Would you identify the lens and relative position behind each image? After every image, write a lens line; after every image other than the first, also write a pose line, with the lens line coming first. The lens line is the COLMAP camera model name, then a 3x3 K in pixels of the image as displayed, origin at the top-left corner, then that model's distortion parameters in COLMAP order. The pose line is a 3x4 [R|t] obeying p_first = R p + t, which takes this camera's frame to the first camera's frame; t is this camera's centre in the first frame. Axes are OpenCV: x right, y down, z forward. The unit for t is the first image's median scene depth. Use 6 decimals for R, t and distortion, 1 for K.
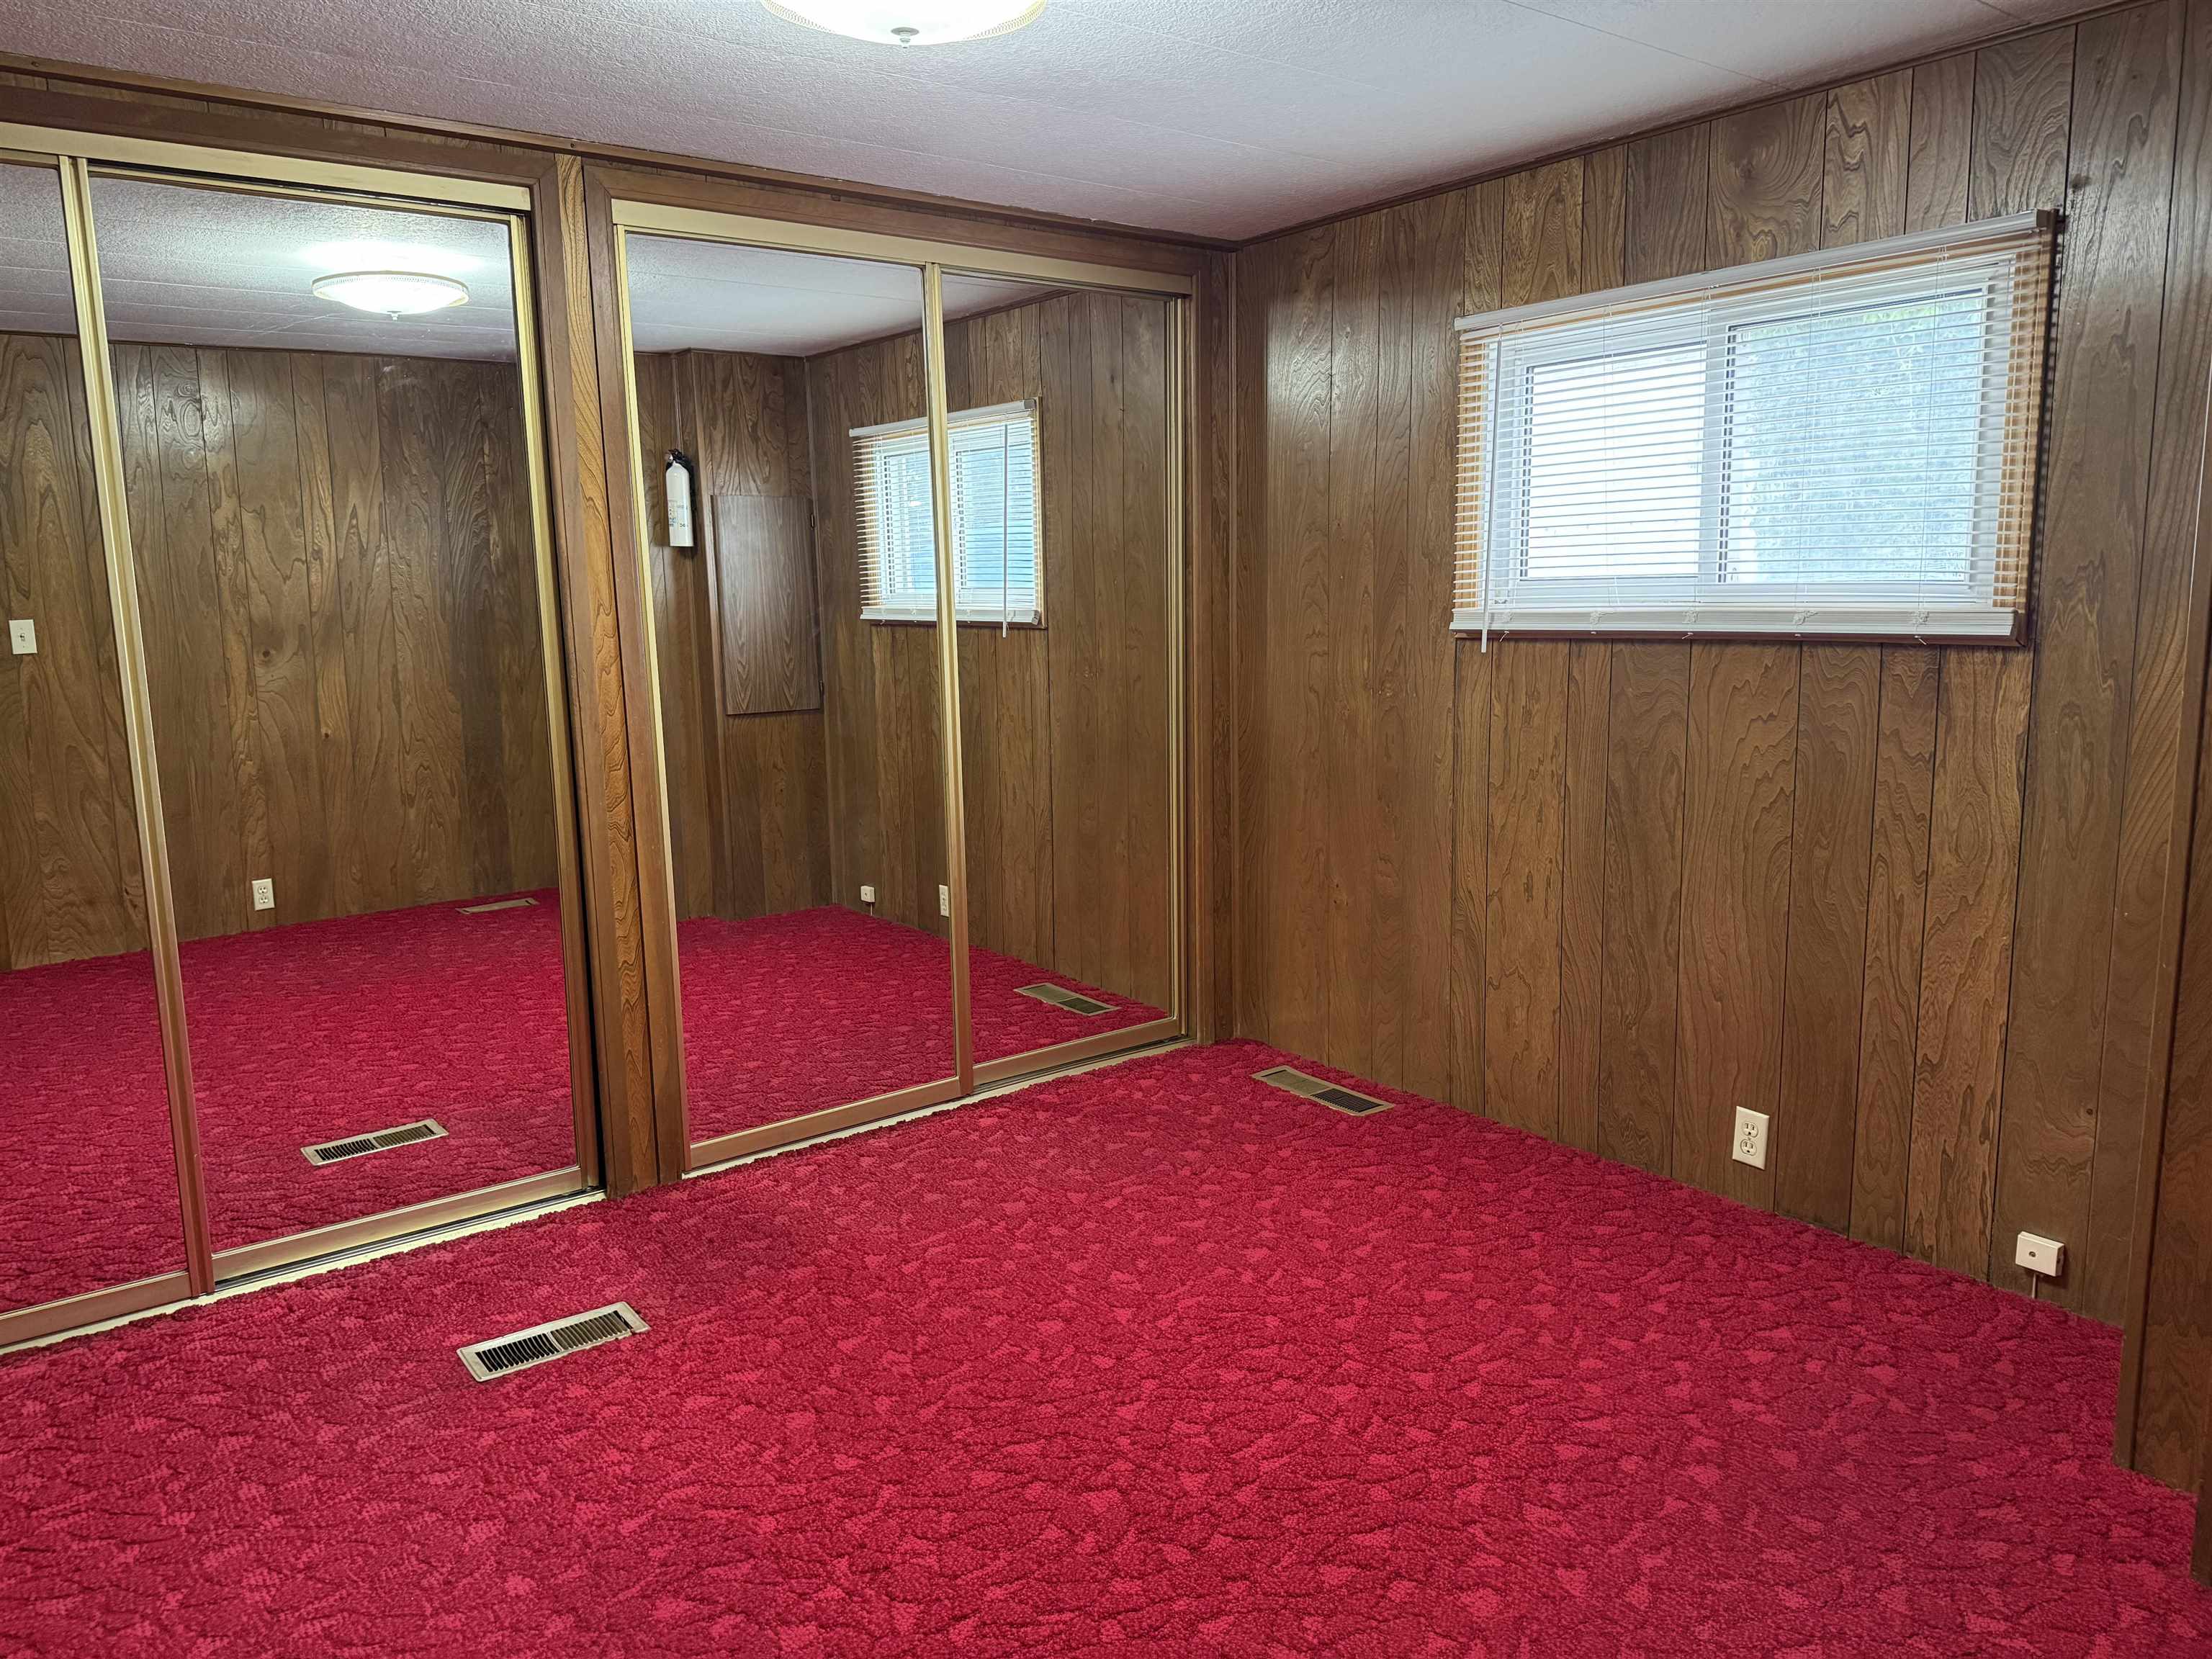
lens RADIAL K [[1566.6, 0, 1105.1], [0, 1566.6, 828.3], [0, 0, 1]] dist [0.003652, -0.007745]
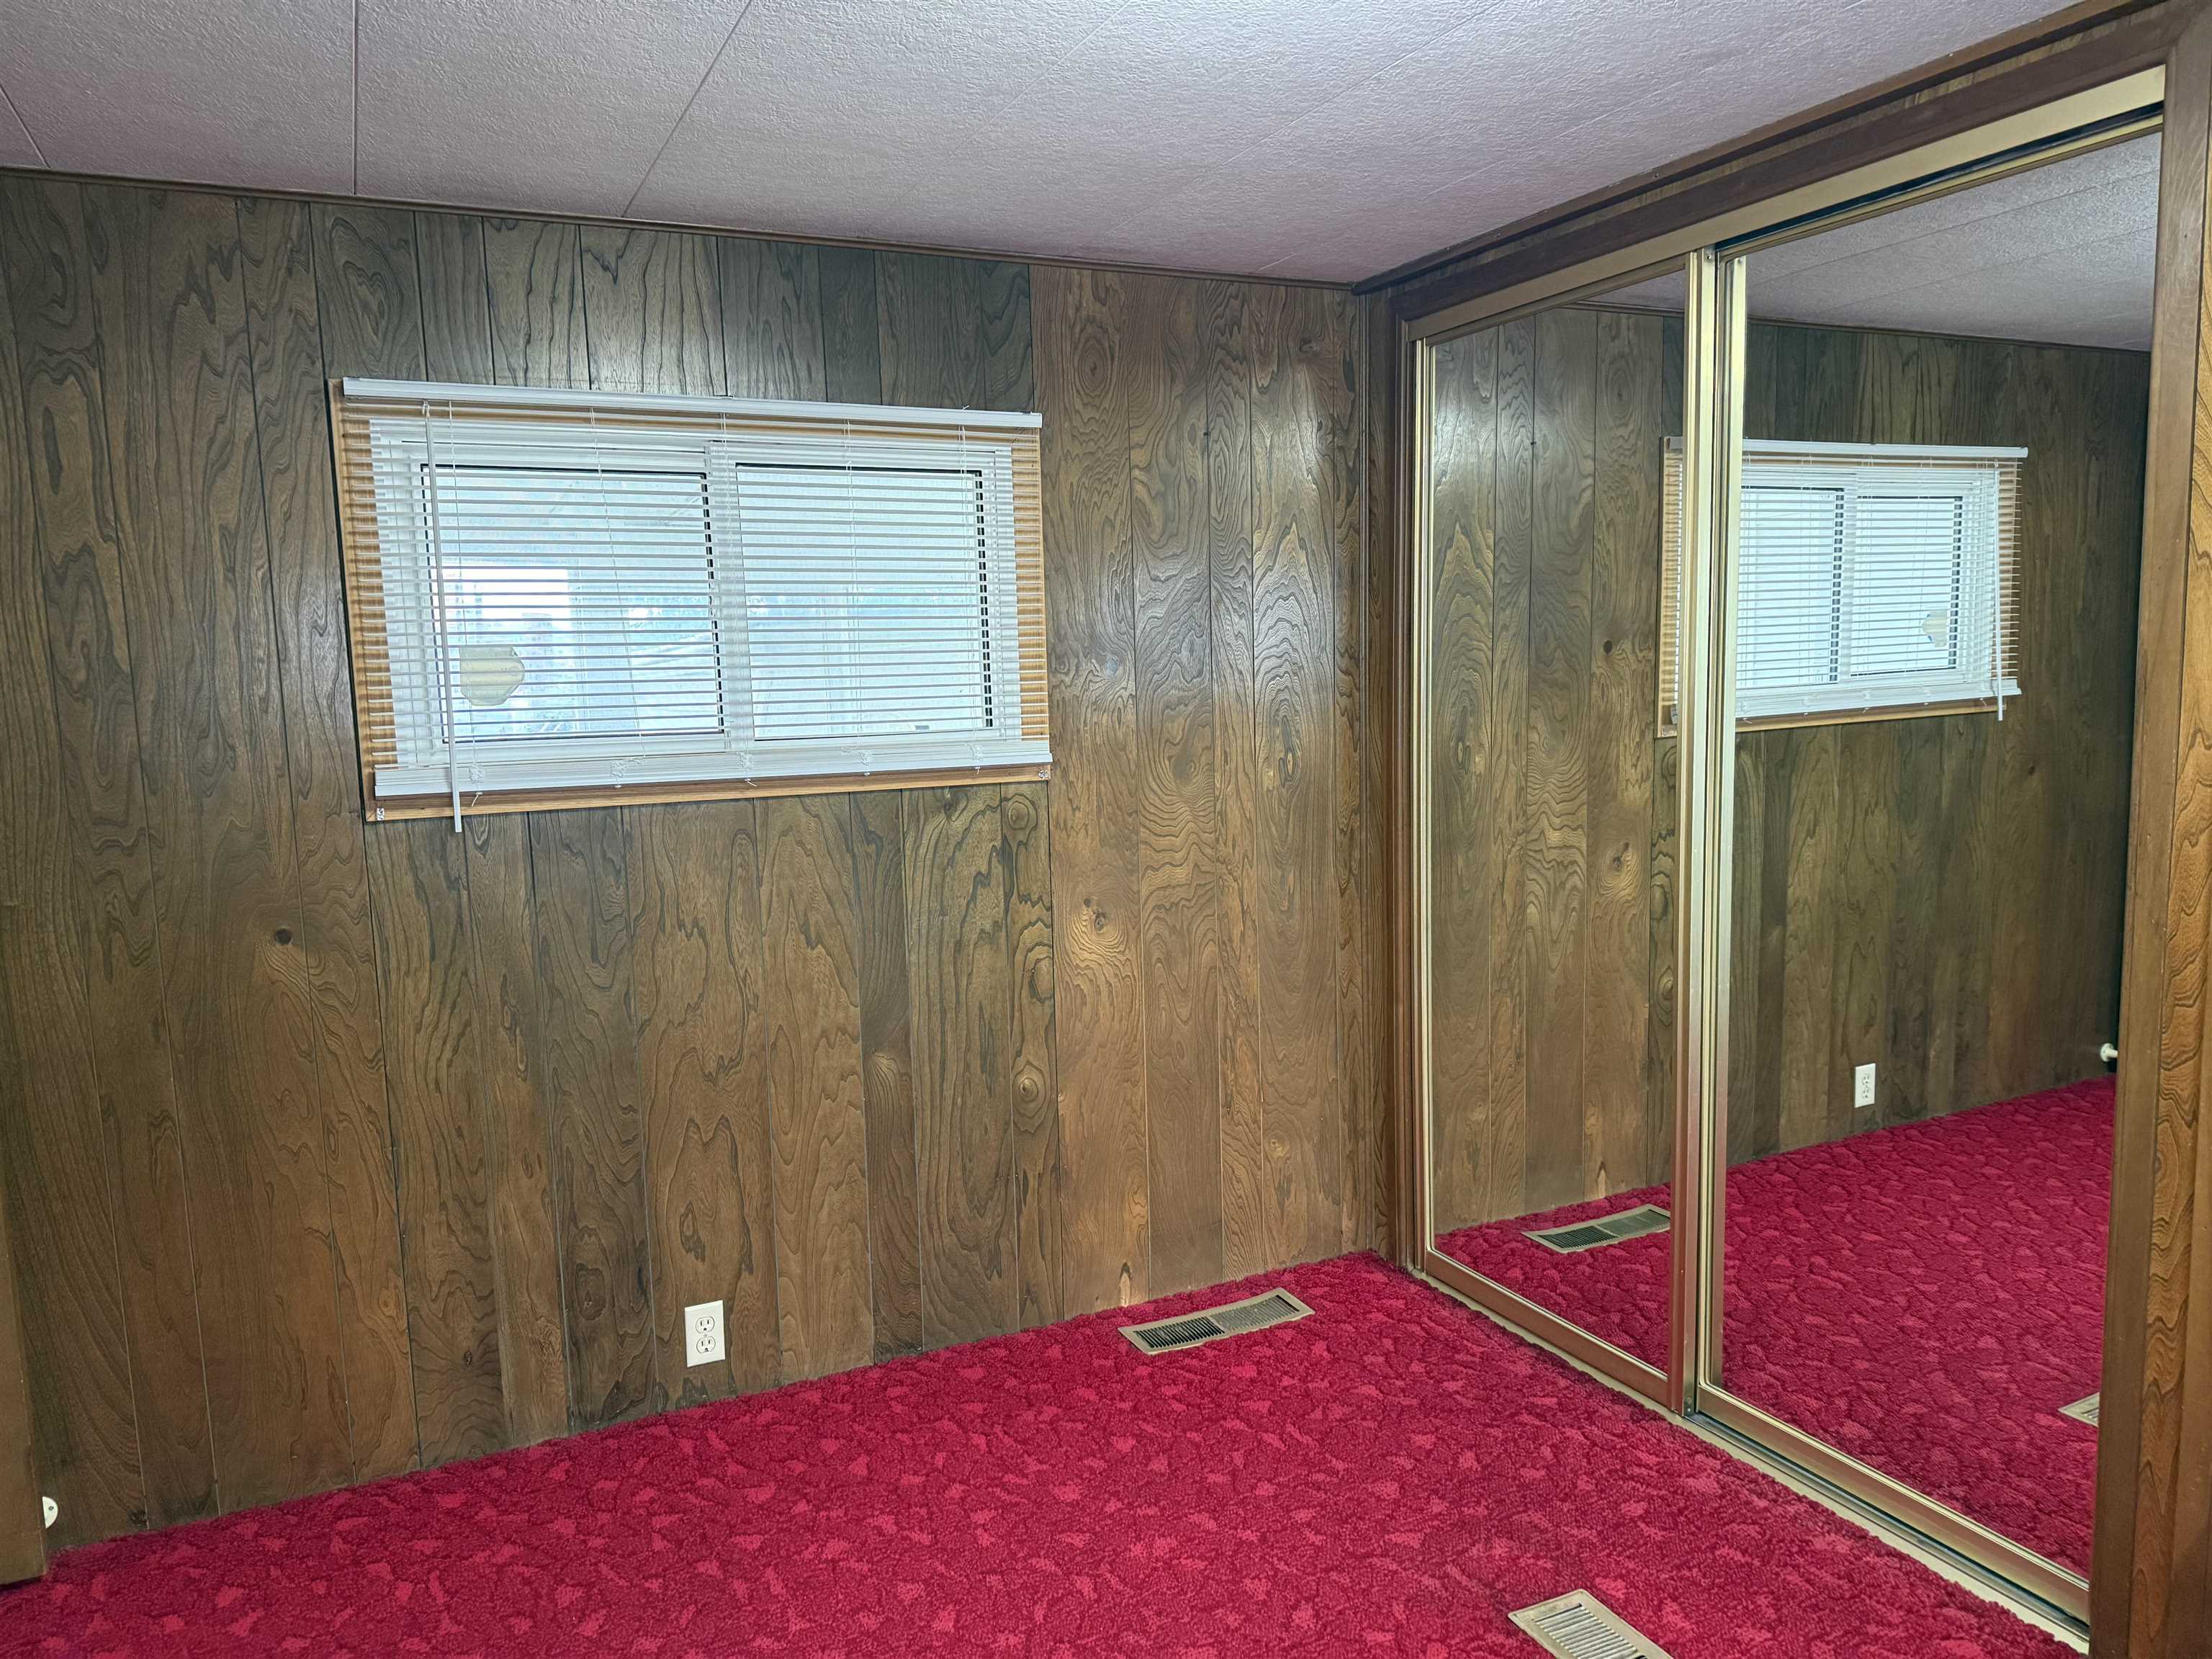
lens RADIAL K [[1566.6, 0, 1104.4], [0, 1566.6, 836.7], [0, 0, 1]] dist [0.003652, -0.007745]
pose [[-0.214686, 0.139828, -0.966622, 0.359867], [-0.123178, 0.977920, 0.168820, -0.158088], [0.968884, 0.155310, -0.192722, 0.745184]]
